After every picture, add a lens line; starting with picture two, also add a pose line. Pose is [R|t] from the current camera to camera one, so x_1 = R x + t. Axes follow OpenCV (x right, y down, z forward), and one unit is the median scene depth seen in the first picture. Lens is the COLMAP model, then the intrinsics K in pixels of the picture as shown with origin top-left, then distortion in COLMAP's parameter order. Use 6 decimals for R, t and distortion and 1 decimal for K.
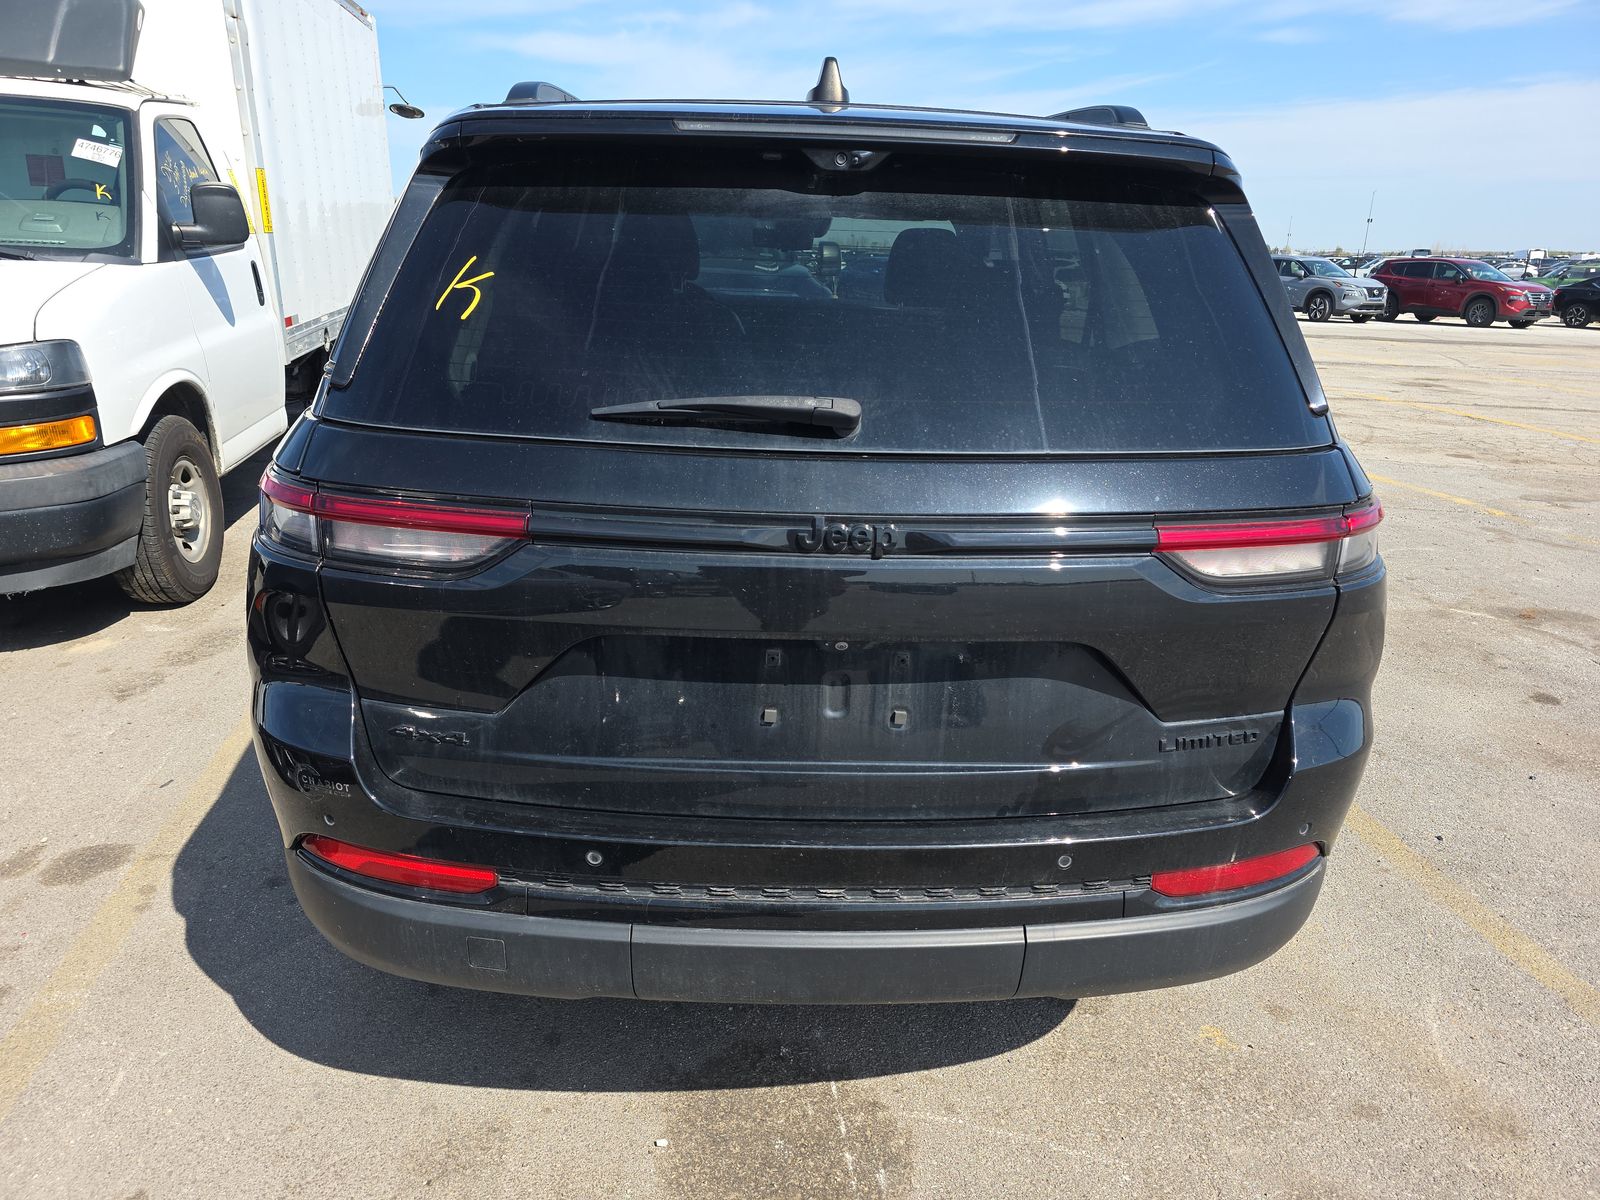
lens RADIAL K [[1086.5, 0, 800.0], [0, 1086.5, 600.0], [0, 0, 1]] dist [0.046775, 0.000085]
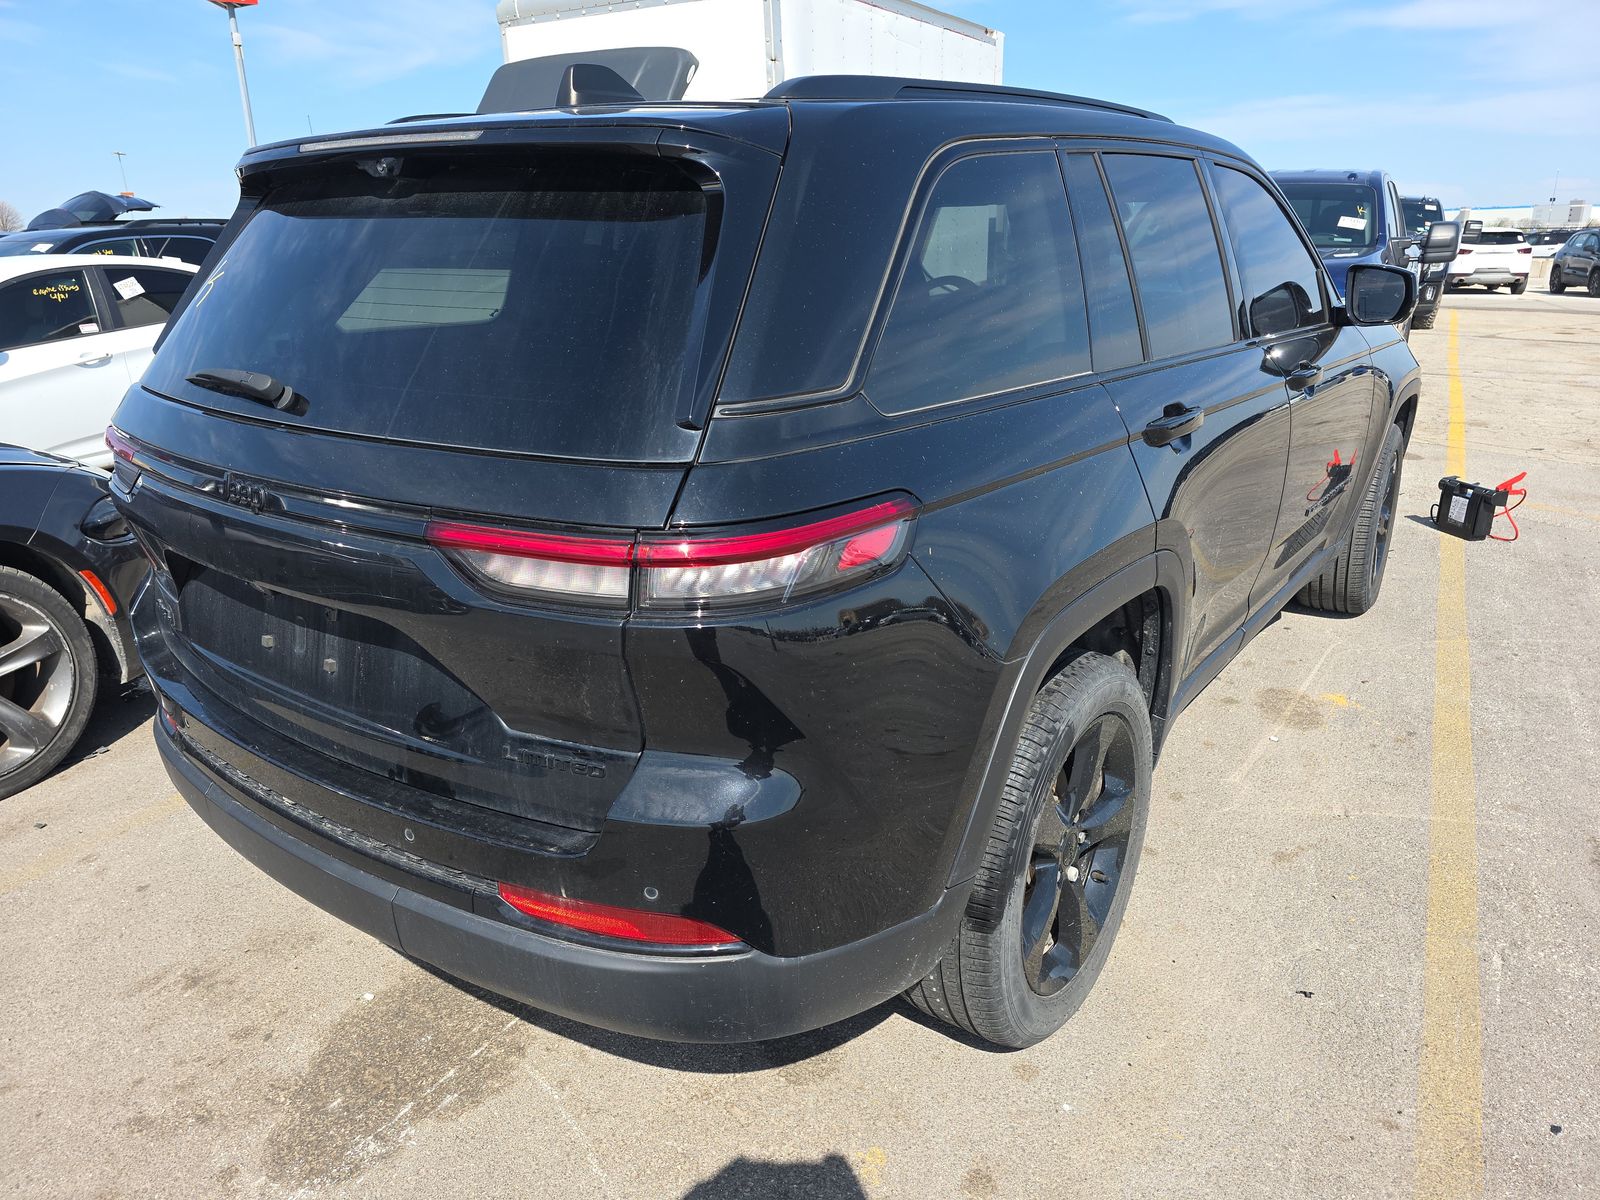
lens RADIAL K [[1086.5, 0, 800.0], [0, 1086.5, 600.0], [0, 0, 1]] dist [0.046775, 0.000085]
pose [[0.773720, 0.168625, -0.610674, 1.132973], [-0.167074, 0.984113, 0.060061, -0.104500], [0.611101, 0.055557, 0.789601, 0.397040]]
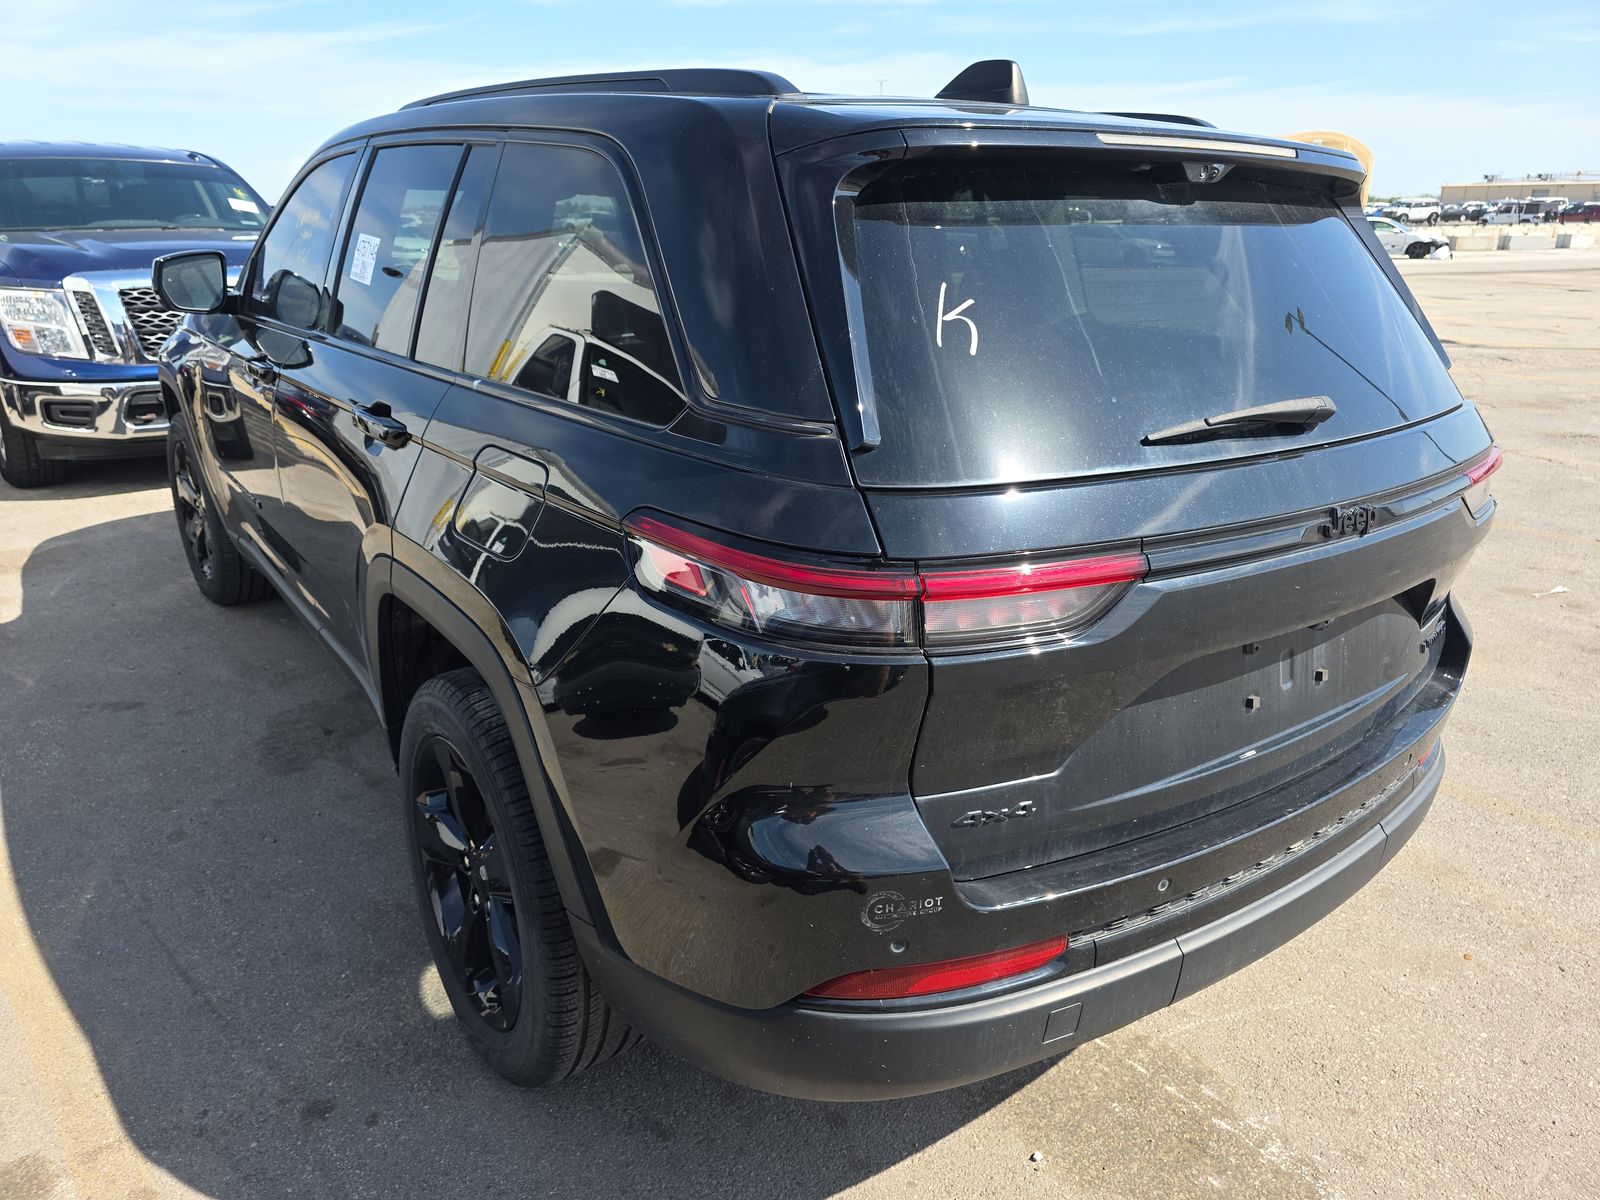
lens RADIAL K [[1080.7, 0, 797.5], [0, 1080.7, 572.9], [0, 0, 1]] dist [0.026923, -0.002162]
pose [[0.840132, -0.186969, 0.509138, -0.893474], [0.179037, 0.981688, 0.065071, -0.159769], [-0.511981, 0.036486, 0.858222, 0.310812]]
